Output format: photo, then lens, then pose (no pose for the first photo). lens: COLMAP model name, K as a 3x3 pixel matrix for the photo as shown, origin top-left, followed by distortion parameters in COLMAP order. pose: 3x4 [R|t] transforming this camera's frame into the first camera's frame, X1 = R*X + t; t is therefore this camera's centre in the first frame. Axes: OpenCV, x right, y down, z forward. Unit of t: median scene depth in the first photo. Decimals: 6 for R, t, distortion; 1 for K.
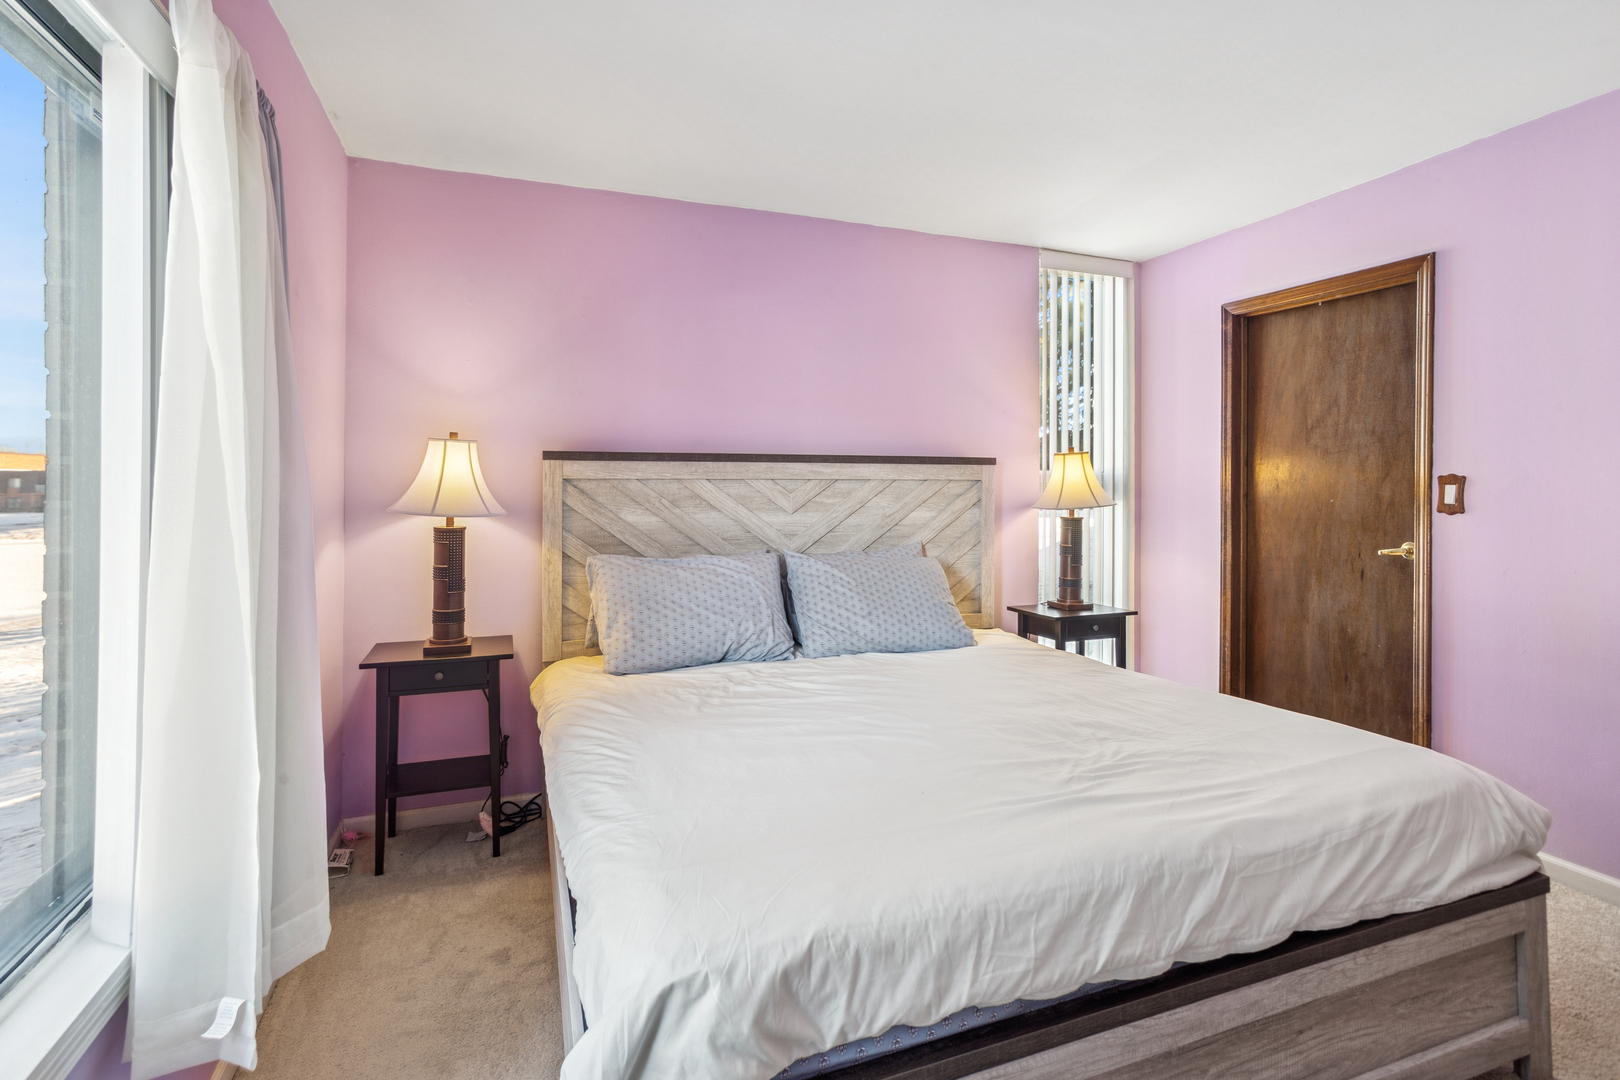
lens RADIAL K [[787.0, 0, 807.6], [0, 787.0, 470.2], [0, 0, 1]] dist [-0.023208, 0.020930]
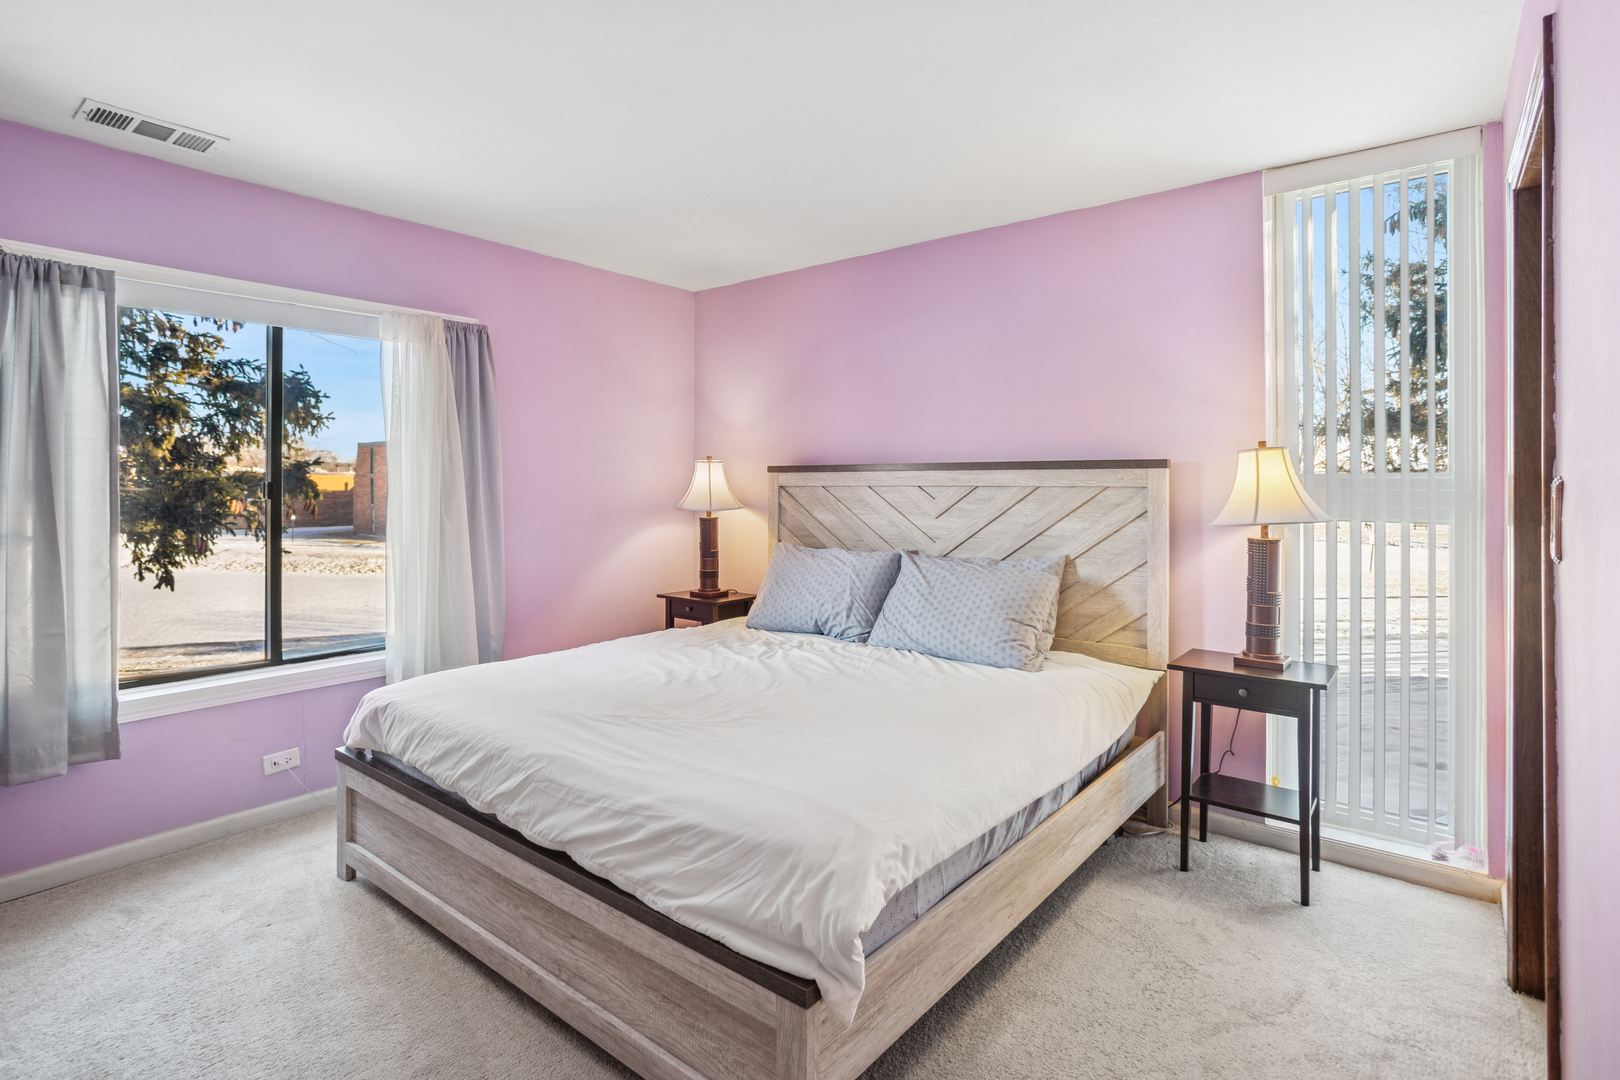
lens RADIAL K [[802.8, 0, 817.8], [0, 802.8, 469.3], [0, 0, 1]] dist [-0.041883, 0.024292]
pose [[0.500644, -0.019041, -0.865444, 0.946080], [0.013036, 0.999811, -0.014456, 0.002570], [0.865555, -0.004044, 0.500798, 0.352610]]
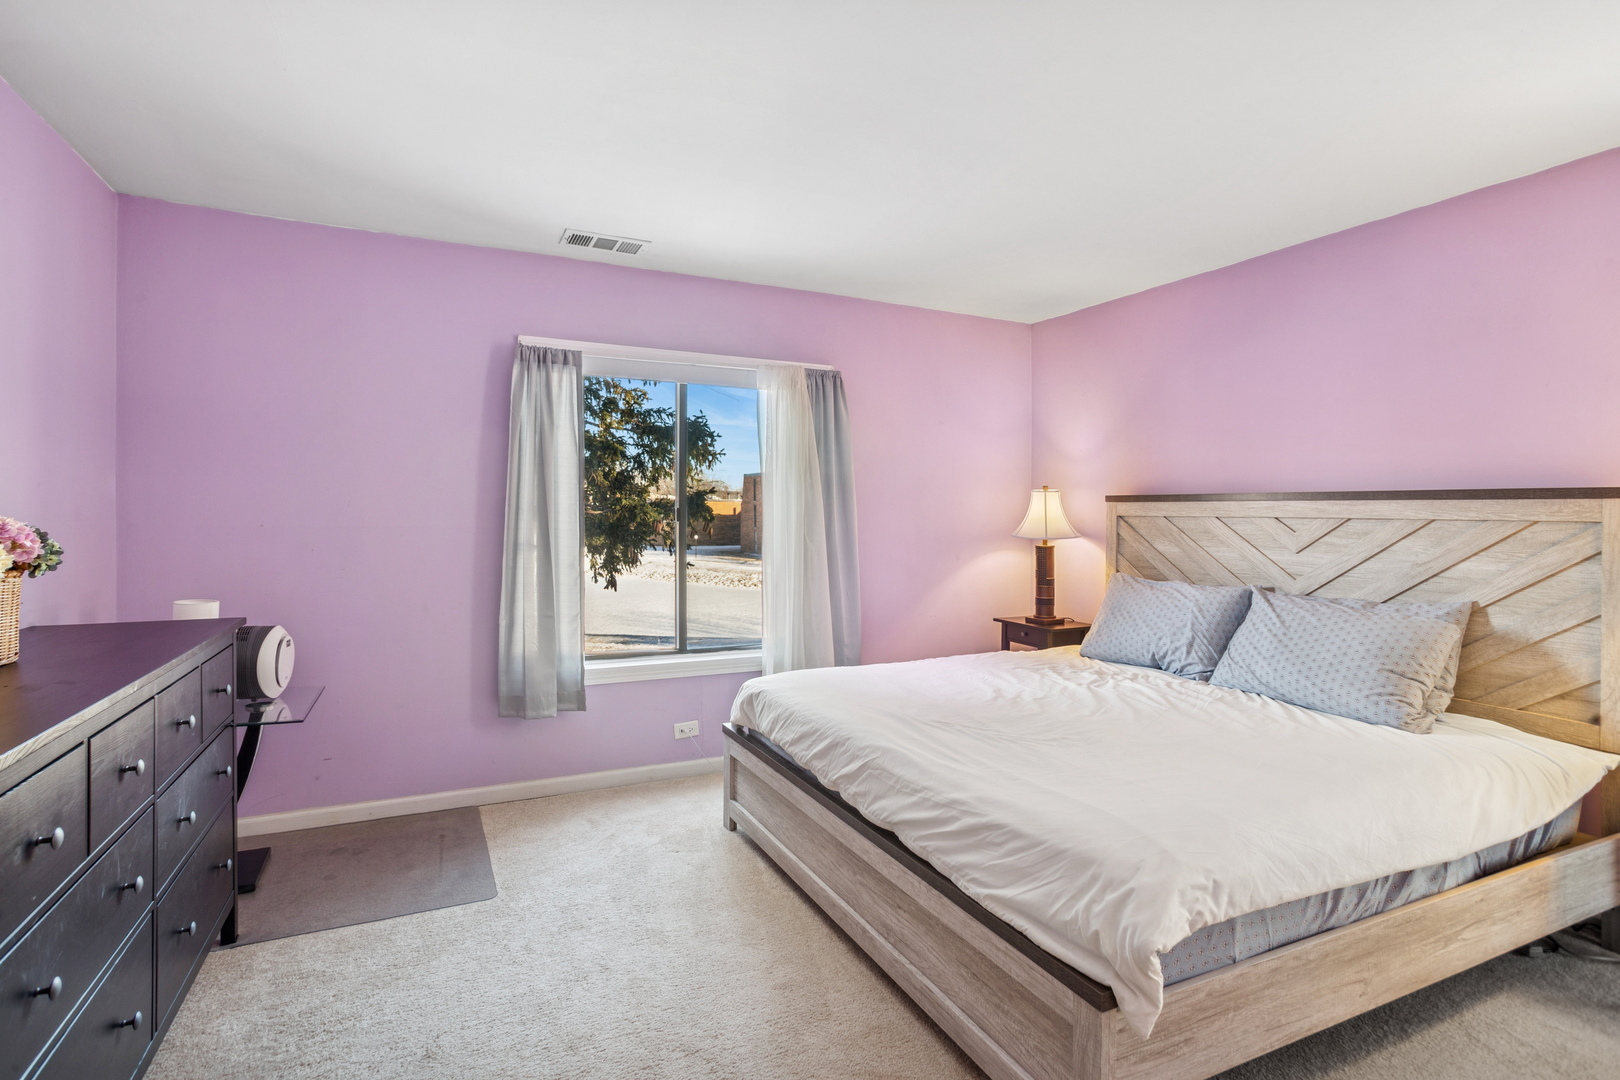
lens RADIAL K [[791.6, 0, 808.3], [0, 791.6, 508.0], [0, 0, 1]] dist [-0.040573, 0.028951]
pose [[0.079563, -0.004719, -0.996819, 1.003482], [0.003865, 0.999983, -0.004425, 0.001842], [0.996822, -0.003501, 0.079580, 0.359672]]
